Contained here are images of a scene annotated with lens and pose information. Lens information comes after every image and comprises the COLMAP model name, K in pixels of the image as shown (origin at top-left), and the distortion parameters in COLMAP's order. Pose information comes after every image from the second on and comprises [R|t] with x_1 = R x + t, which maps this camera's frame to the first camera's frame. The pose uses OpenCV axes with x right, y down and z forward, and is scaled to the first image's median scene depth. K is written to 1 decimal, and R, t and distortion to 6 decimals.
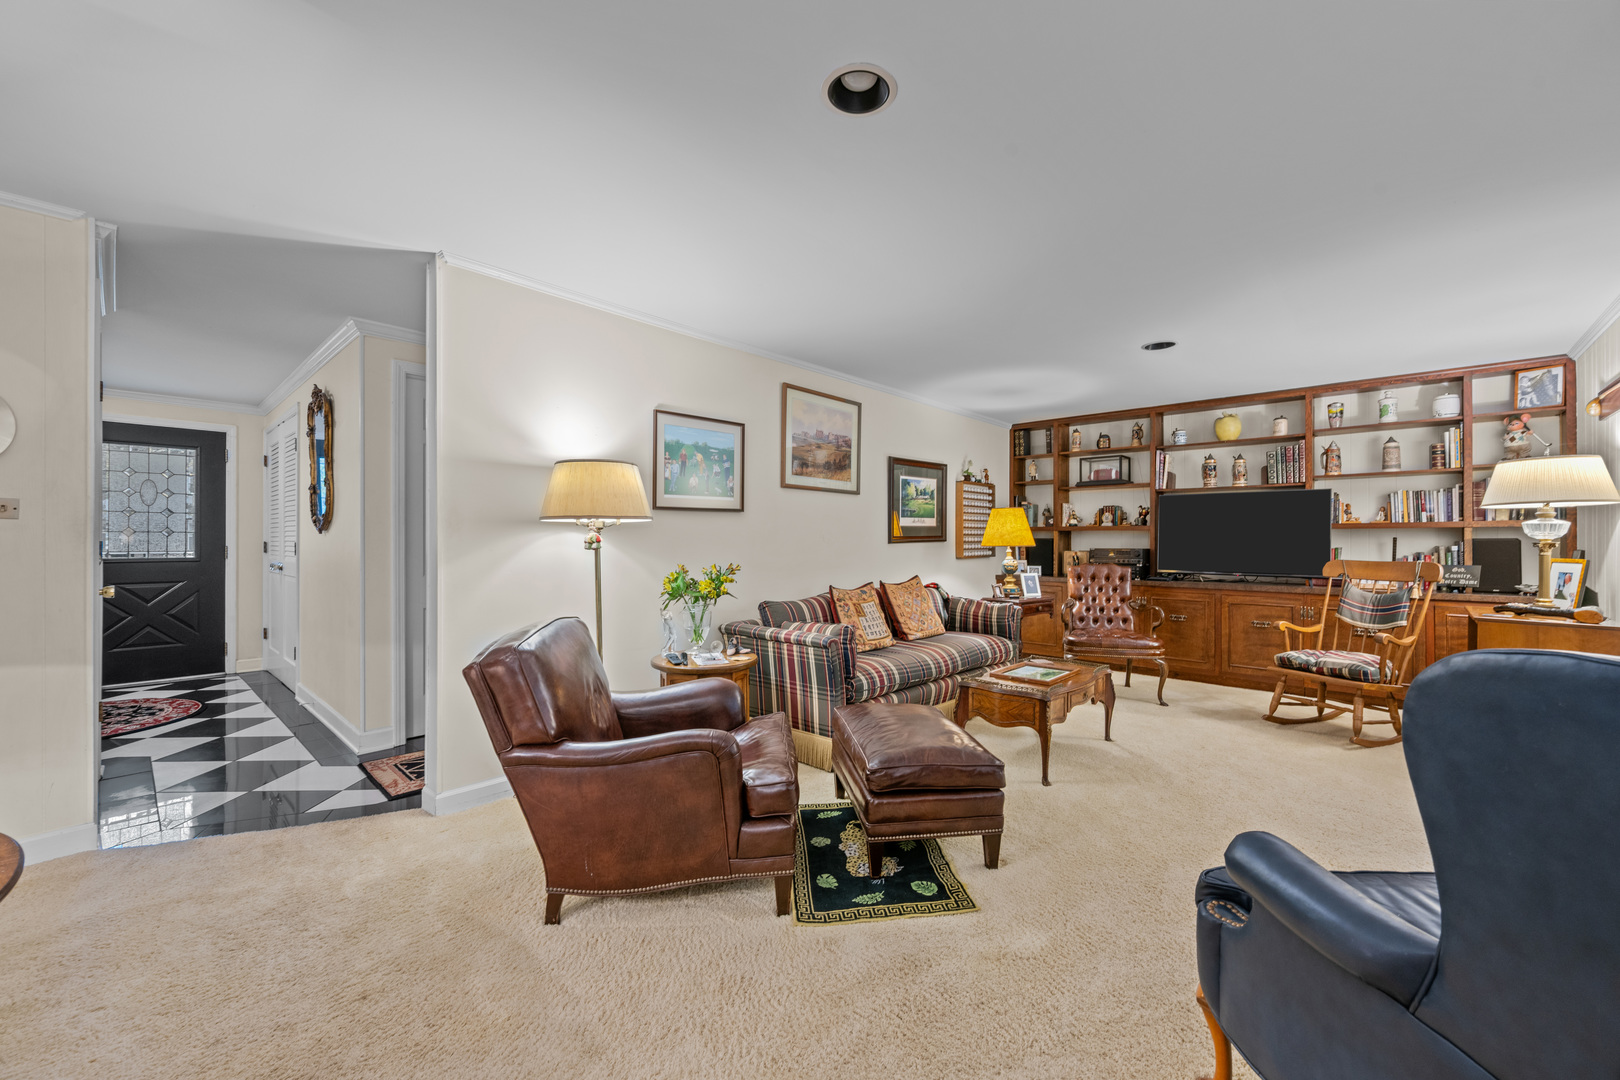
lens RADIAL K [[642.0, 0, 810.0], [0, 642.0, 540.0], [0, 0, 1]] dist [0.000638, -0.000414]
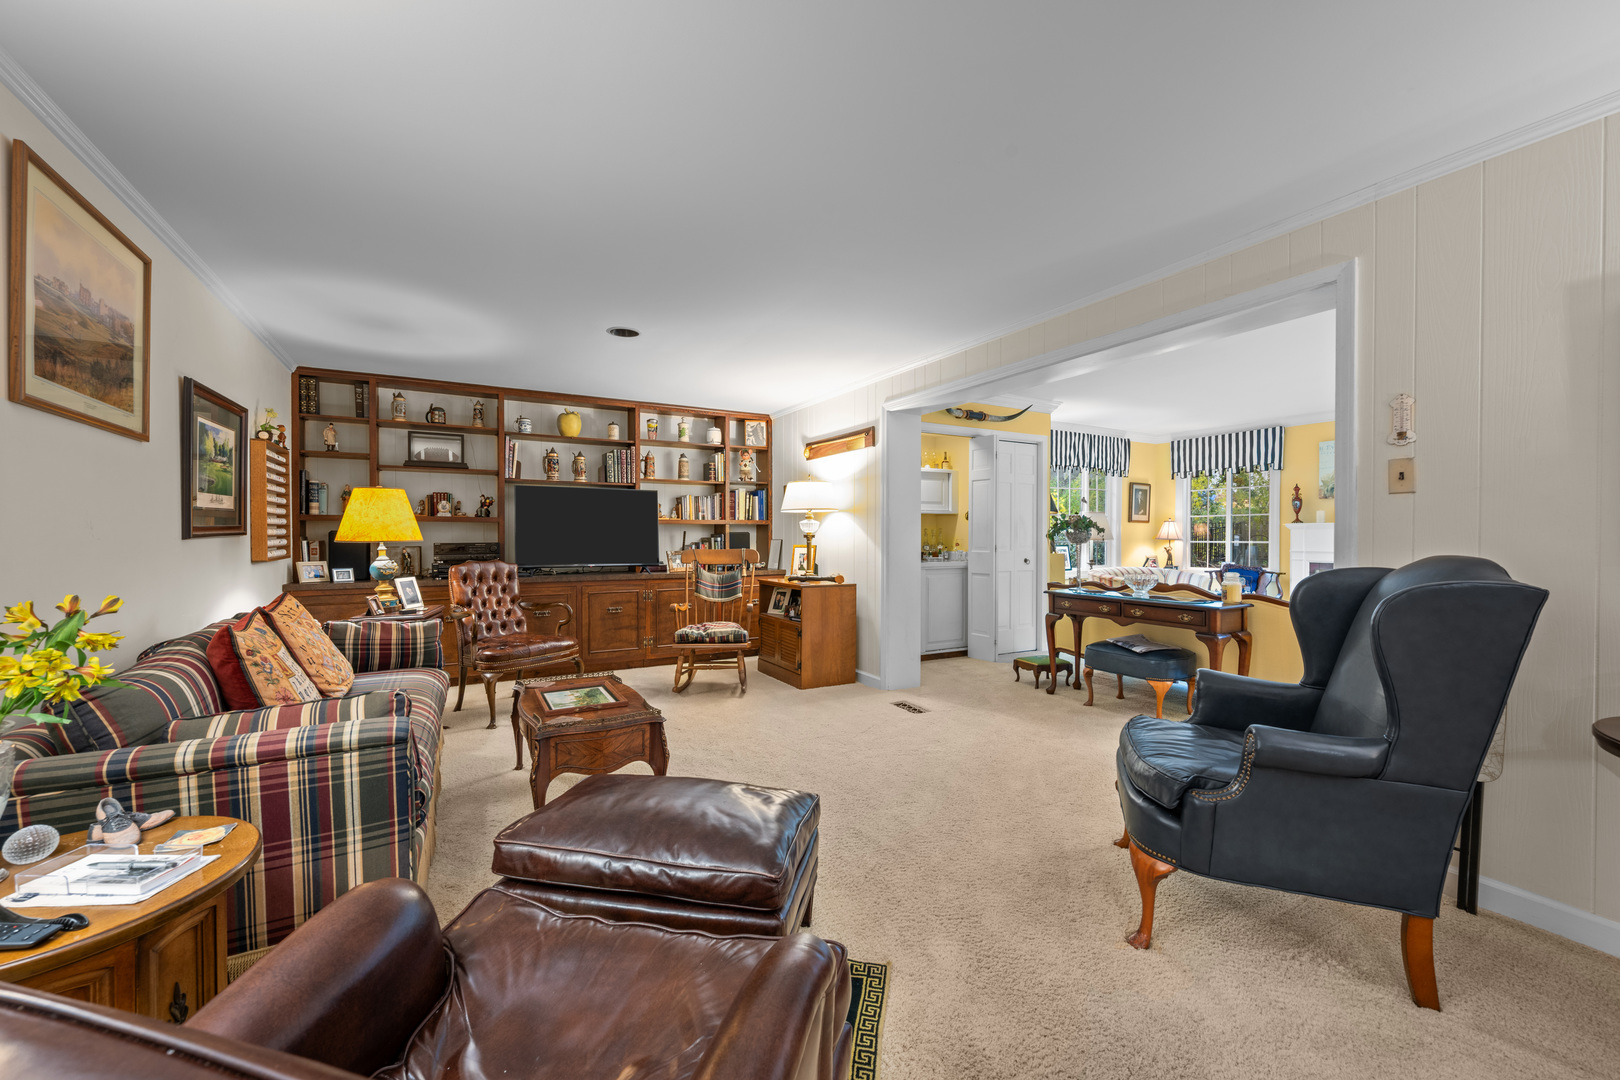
lens RADIAL K [[642.0, 0, 810.0], [0, 642.0, 540.0], [0, 0, 1]] dist [0.000638, -0.000414]
pose [[0.301373, -0.009274, 0.953461, -0.233462], [0.000697, 0.999955, 0.009506, 0.001483], [-0.953506, -0.002201, 0.301365, 0.342223]]
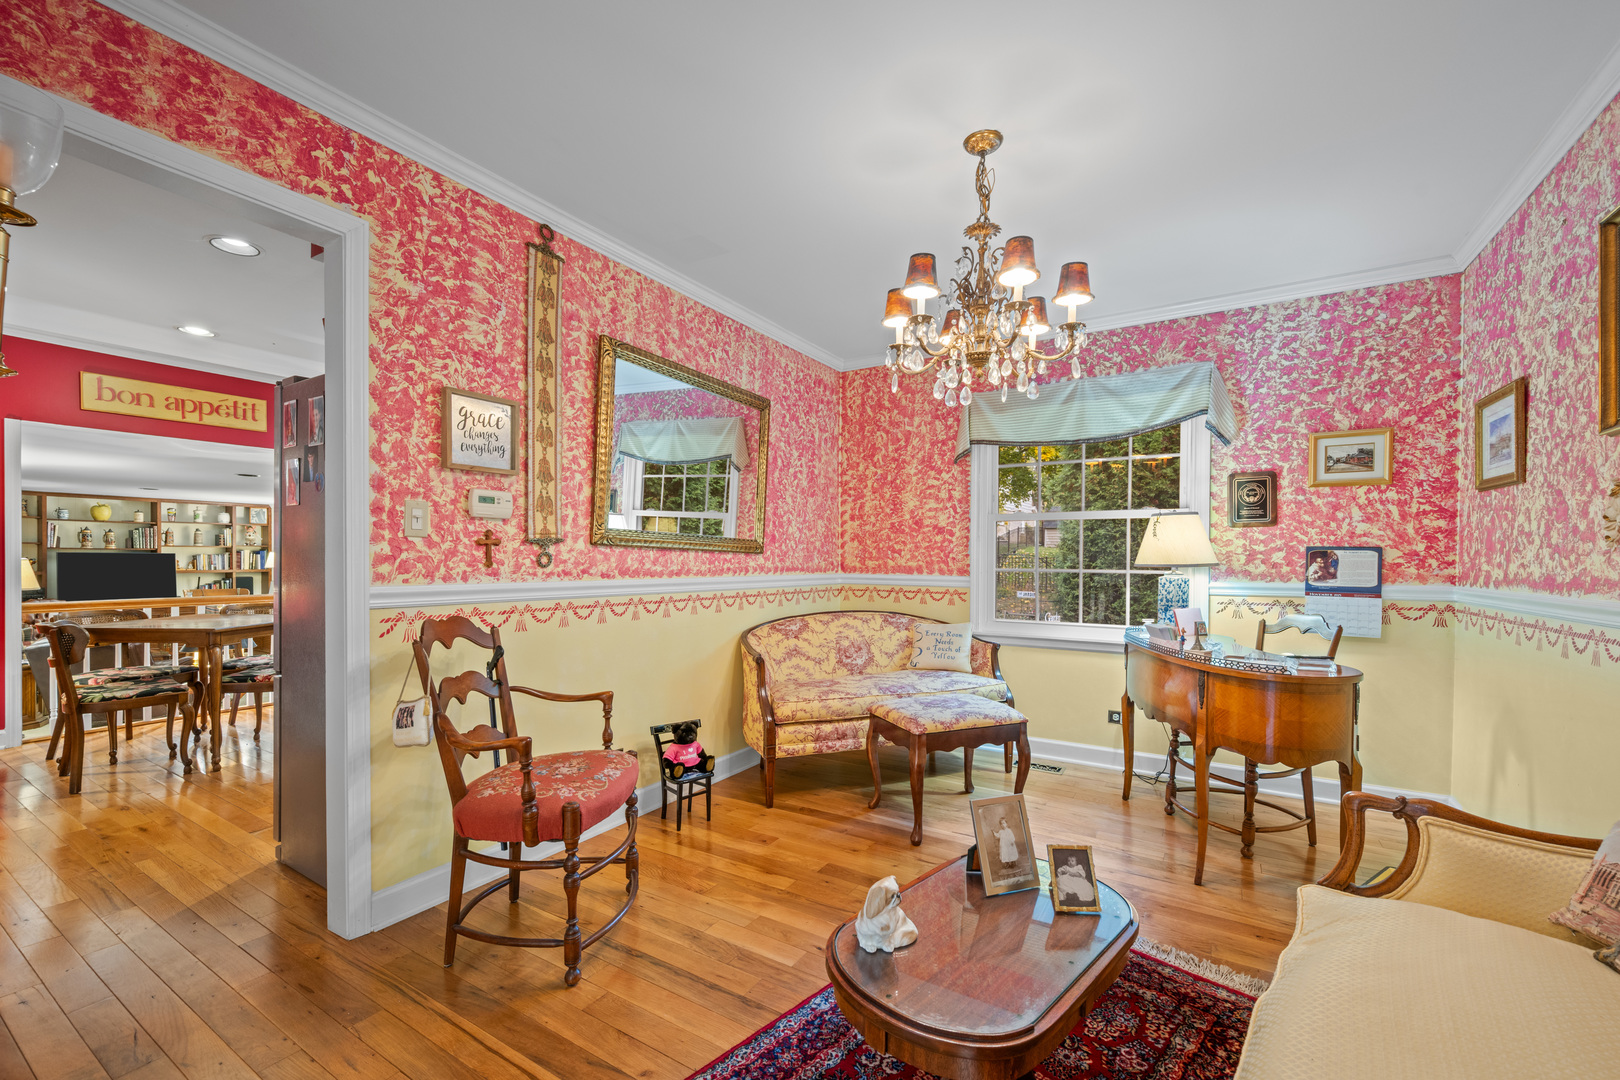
lens RADIAL K [[657.5, 0, 812.1], [0, 657.5, 563.5], [0, 0, 1]] dist [0.000701, 0.000094]
pose [[-0.208288, -0.011587, 0.977999, -1.476982], [-0.004689, 0.999930, 0.010848, -0.074324], [-0.978056, -0.002326, -0.208328, -0.462466]]
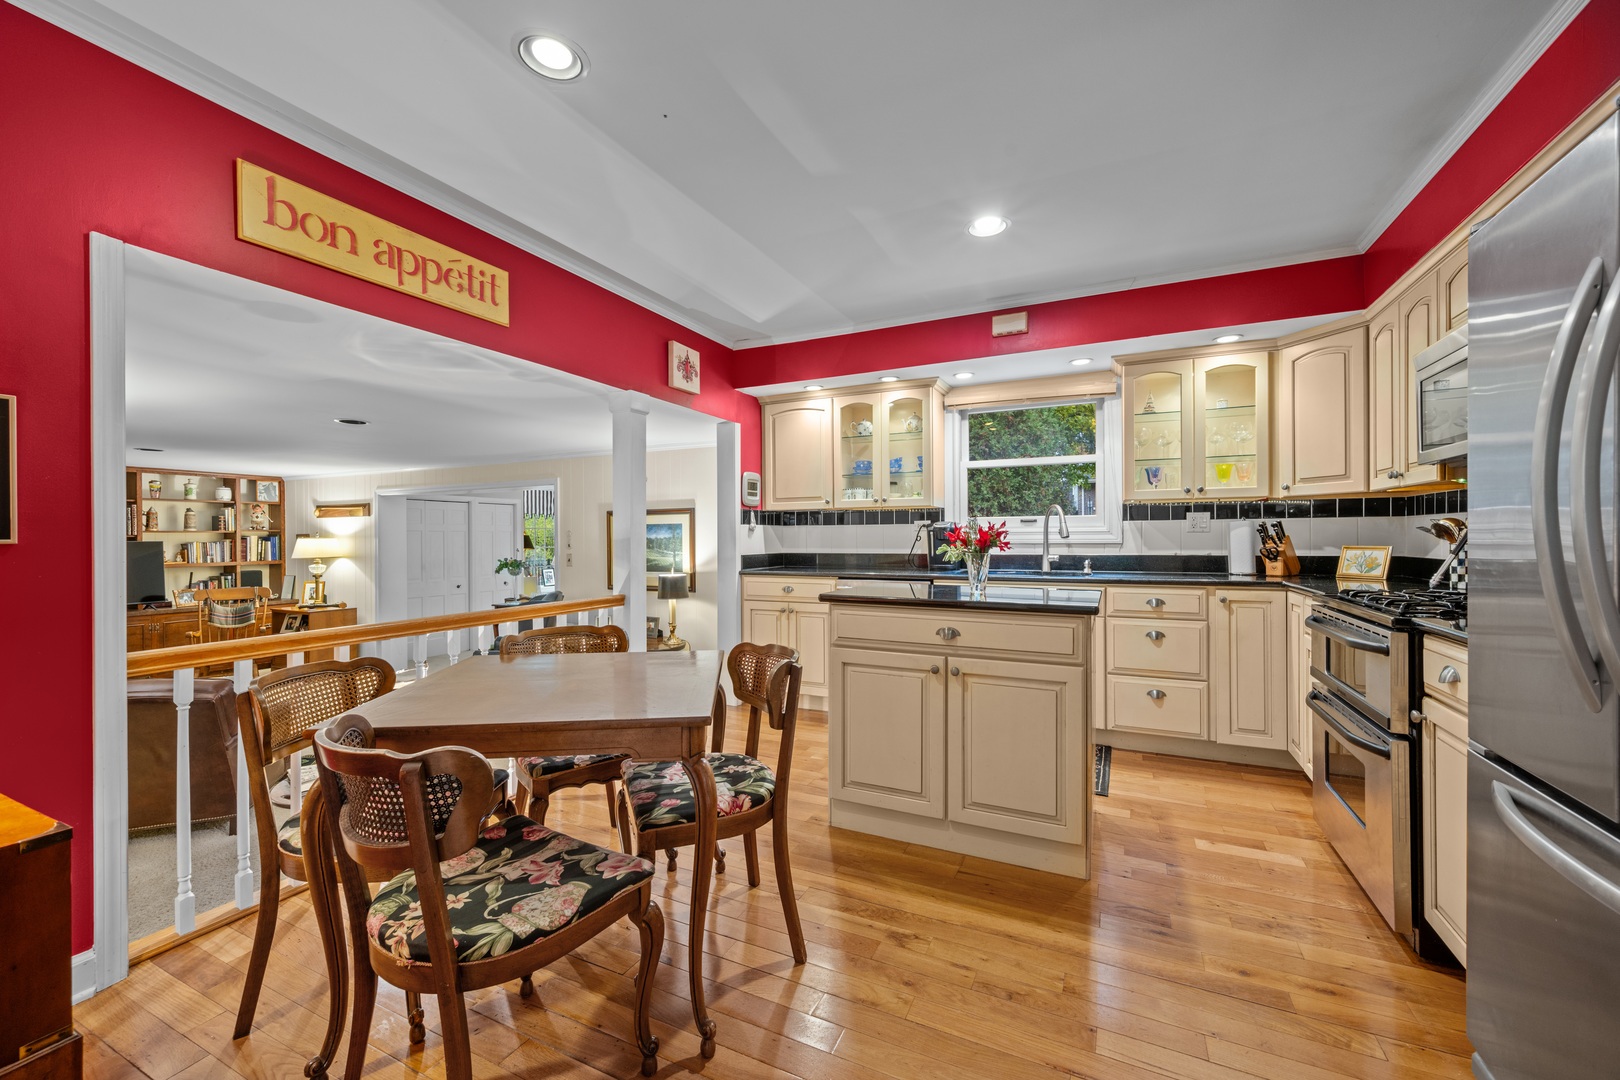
lens RADIAL K [[642.0, 0, 810.0], [0, 642.0, 540.0], [0, 0, 1]] dist [0.000638, -0.000414]
pose [[-0.303171, -0.001640, 0.952935, -0.966026], [0.006432, 0.999972, 0.003767, -0.073227], [-0.952914, 0.007272, -0.303152, 0.035344]]
